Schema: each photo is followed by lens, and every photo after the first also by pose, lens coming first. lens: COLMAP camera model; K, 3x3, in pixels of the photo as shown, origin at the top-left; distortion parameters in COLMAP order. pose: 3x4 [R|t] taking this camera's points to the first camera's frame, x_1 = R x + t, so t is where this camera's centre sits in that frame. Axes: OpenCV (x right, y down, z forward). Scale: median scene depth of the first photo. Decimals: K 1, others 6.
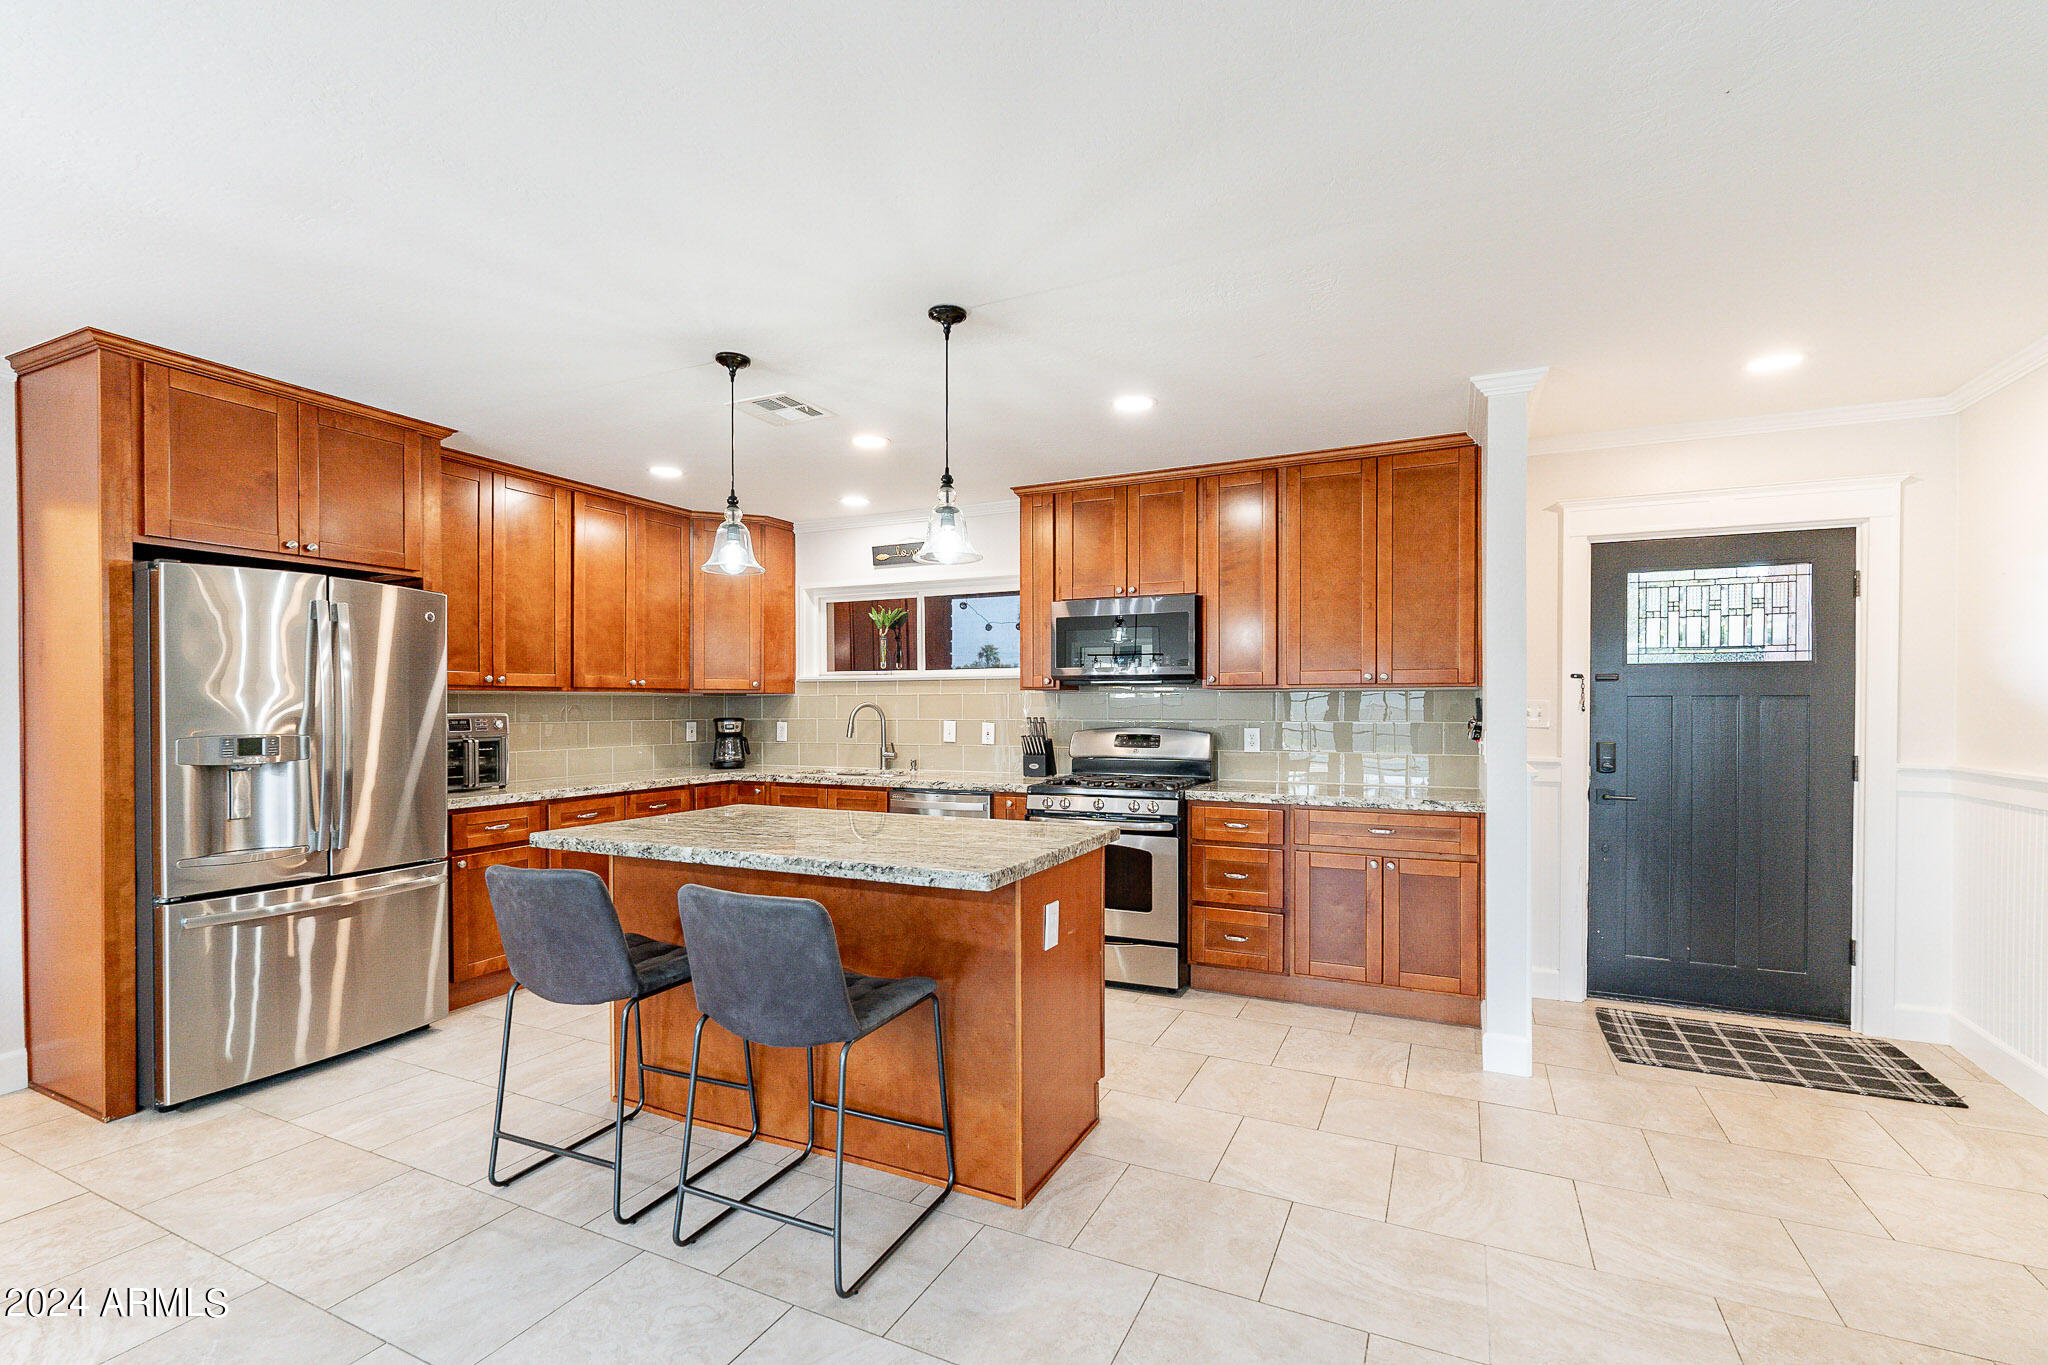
lens RADIAL K [[908.1, 0, 1024.1], [0, 908.1, 712.4], [0, 0, 1]] dist [-0.001402, -0.000580]
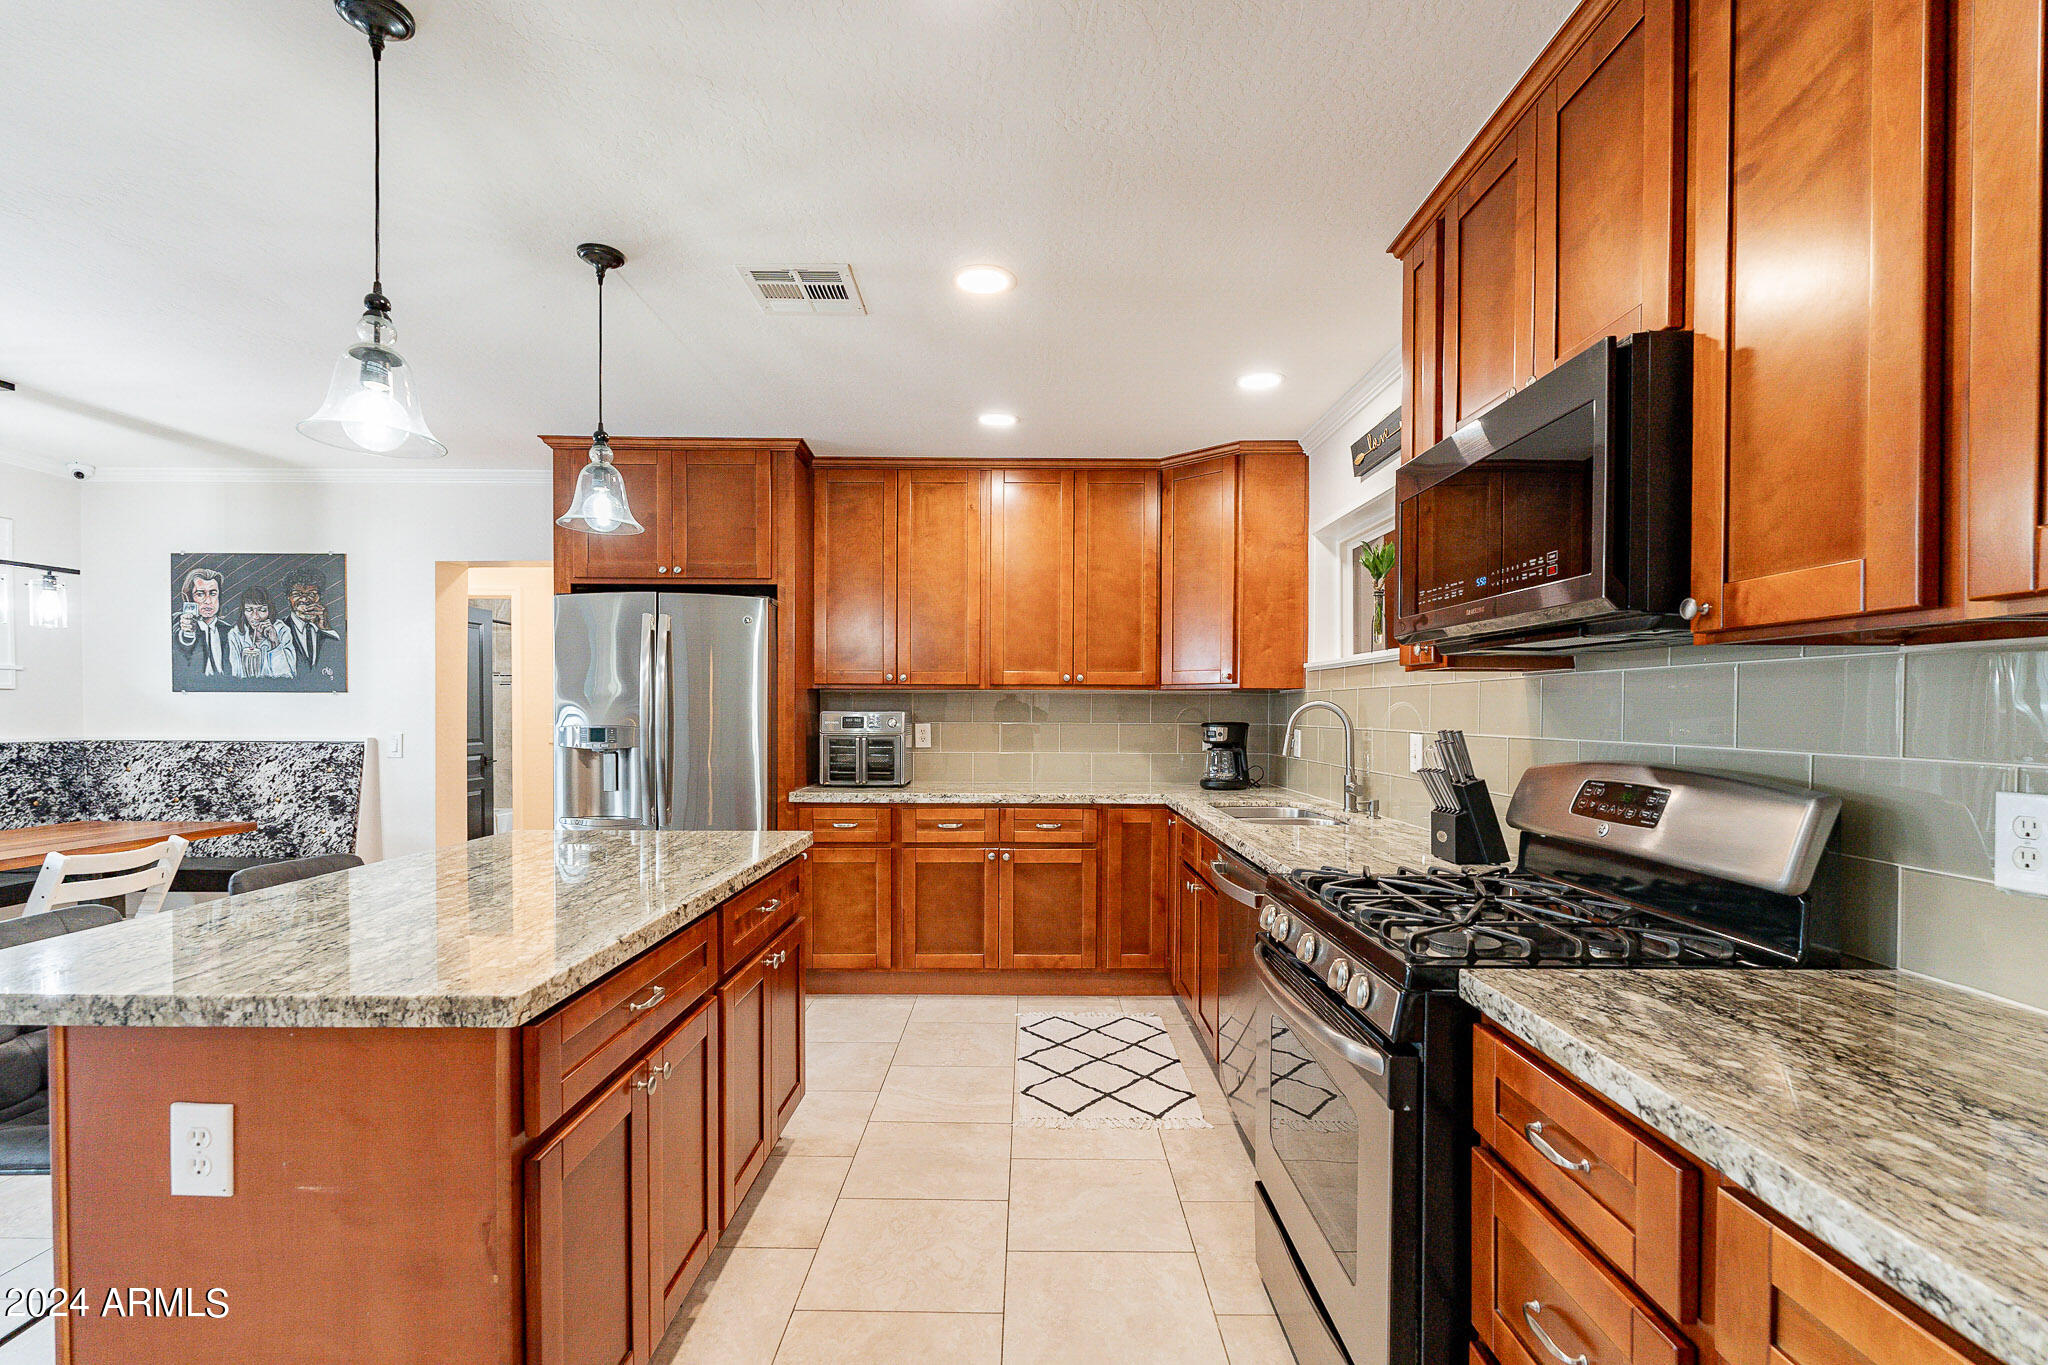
lens RADIAL K [[908.1, 0, 1024.1], [0, 908.1, 712.4], [0, 0, 1]] dist [-0.001402, -0.000580]
pose [[0.430138, 0.006955, -0.902736, 0.415241], [-0.010715, 0.999939, 0.002598, -0.002799], [0.902700, 0.008556, 0.430186, 0.766734]]
